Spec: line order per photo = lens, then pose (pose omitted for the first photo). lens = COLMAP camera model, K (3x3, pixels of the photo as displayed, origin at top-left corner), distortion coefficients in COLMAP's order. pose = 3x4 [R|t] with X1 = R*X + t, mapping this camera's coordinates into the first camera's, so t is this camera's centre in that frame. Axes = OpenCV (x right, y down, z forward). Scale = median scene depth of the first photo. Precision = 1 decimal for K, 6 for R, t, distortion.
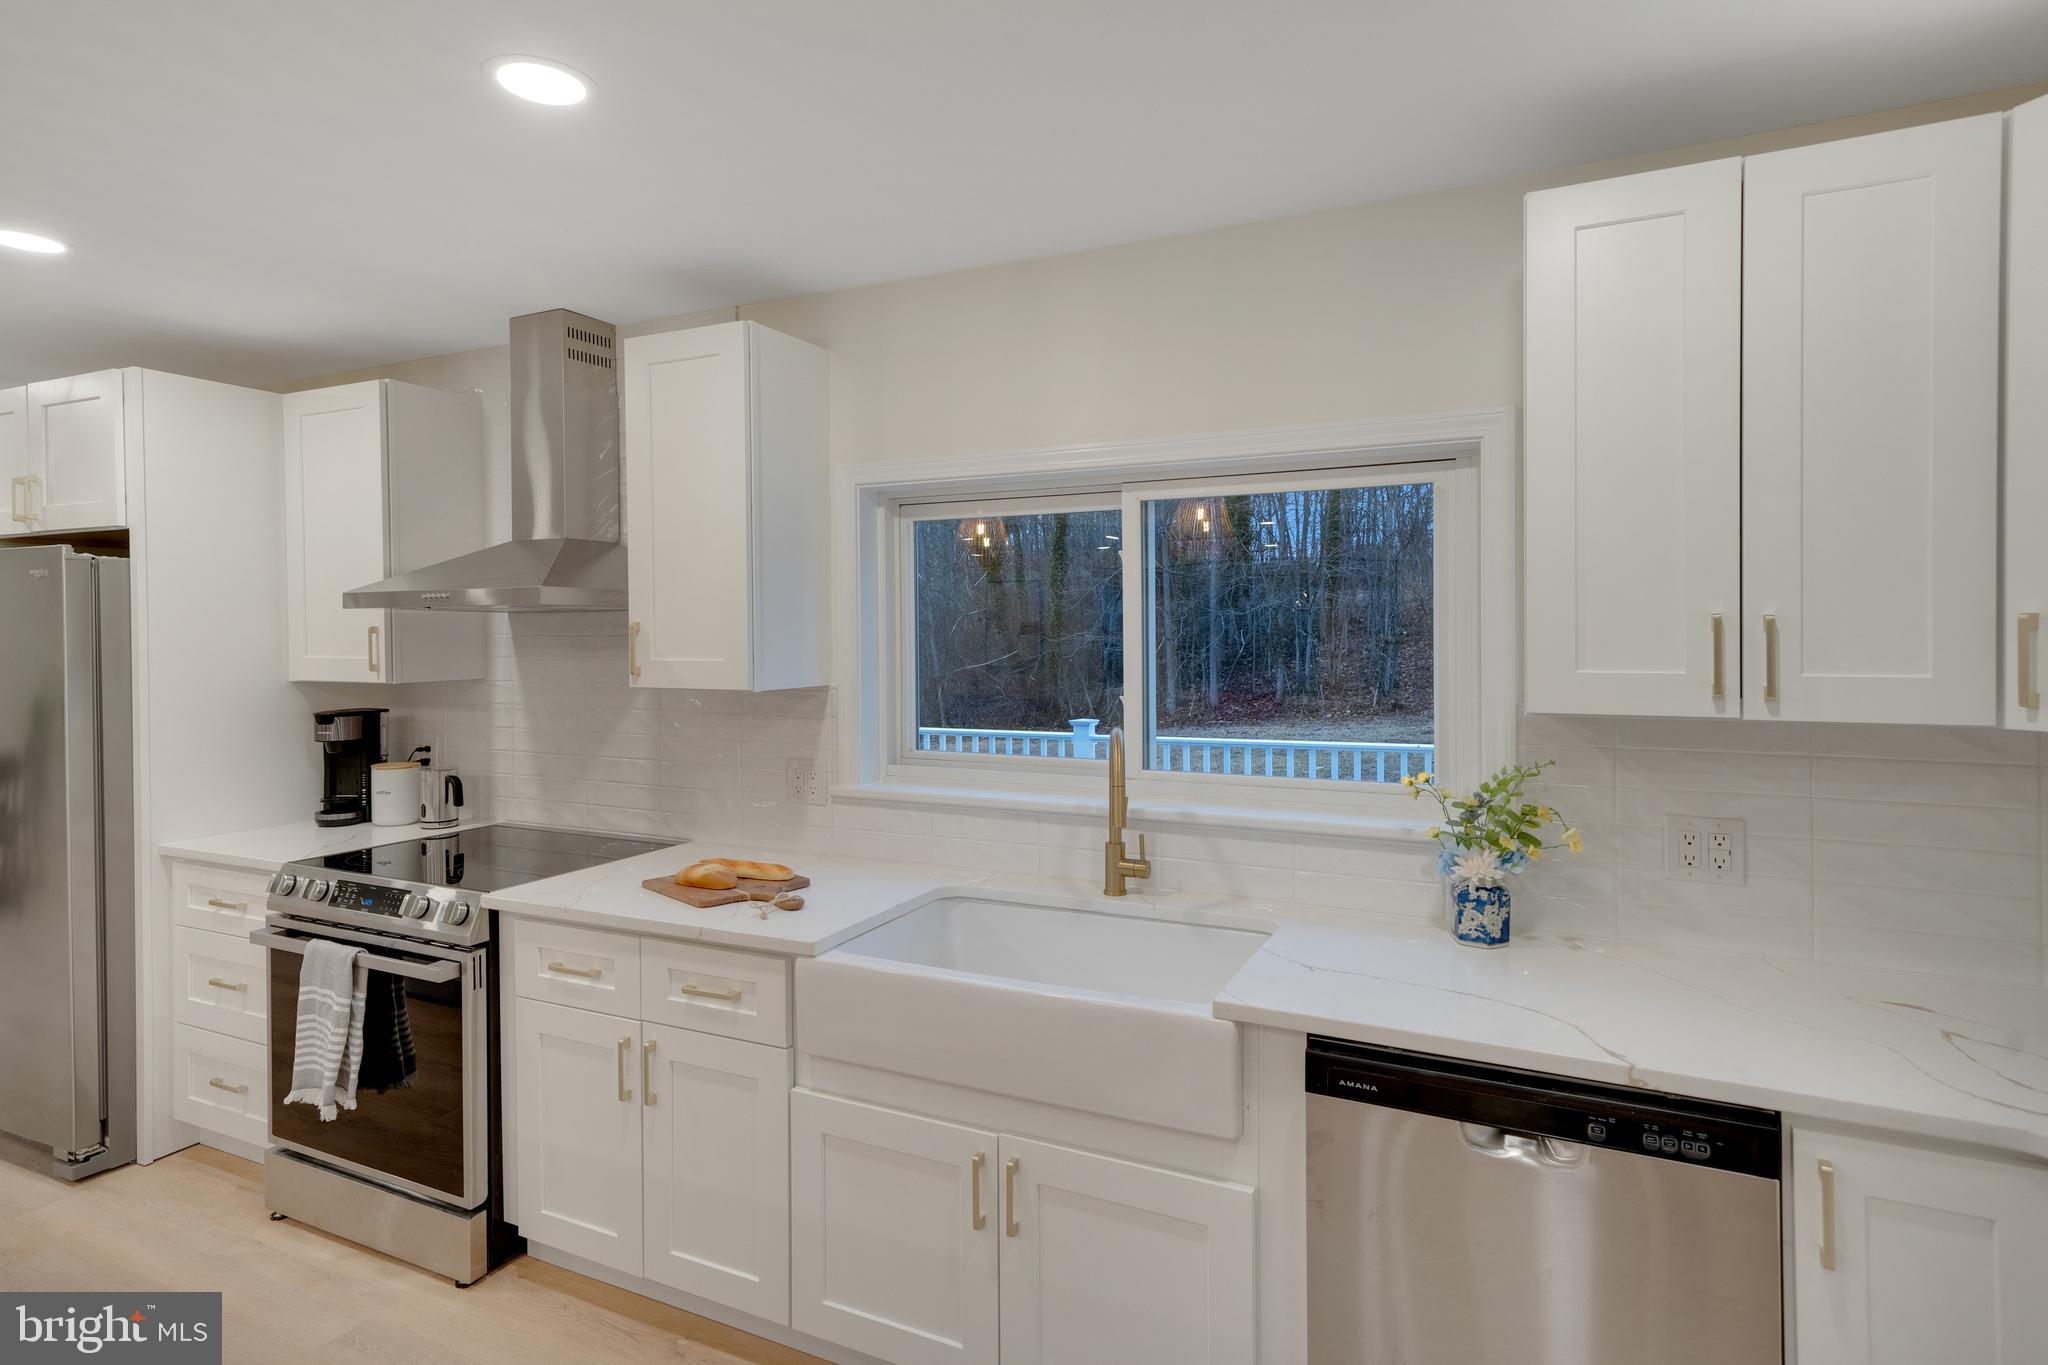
lens RADIAL K [[1008.3, 0, 1085.3], [0, 1008.3, 650.1], [0, 0, 1]] dist [0.011411, 0.000662]
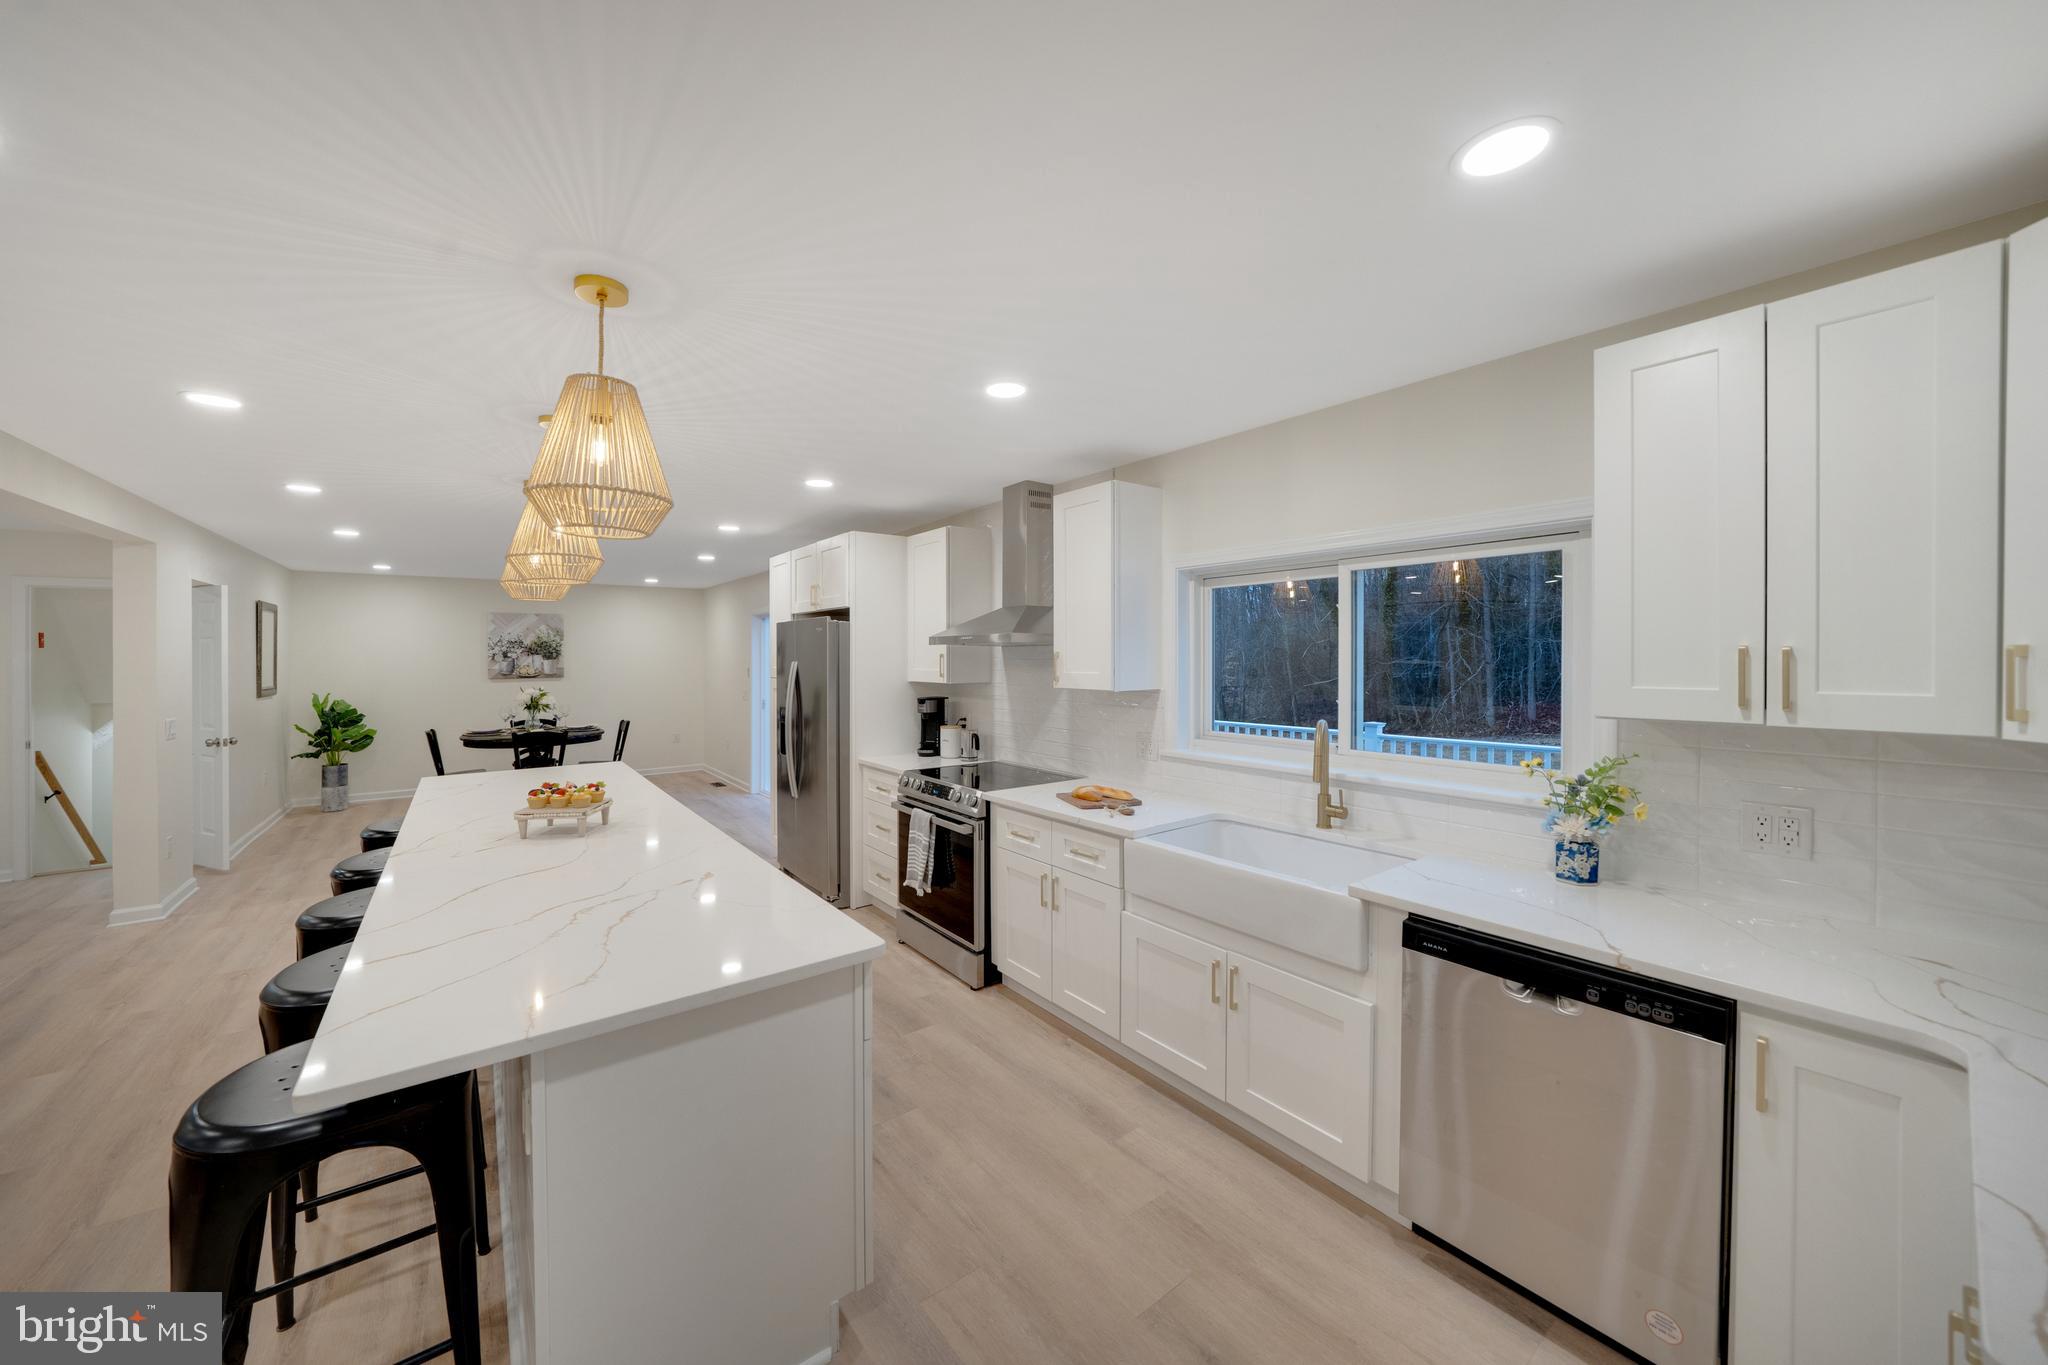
lens RADIAL K [[788.4, 0, 1007.6], [0, 788.4, 672.7], [0, 0, 1]] dist [-0.003406, 0.000286]
pose [[0.854608, 0.012728, -0.519118, 0.241222], [-0.012089, 0.999916, 0.004616, 0.005169], [0.519133, 0.002331, 0.854690, -0.285153]]
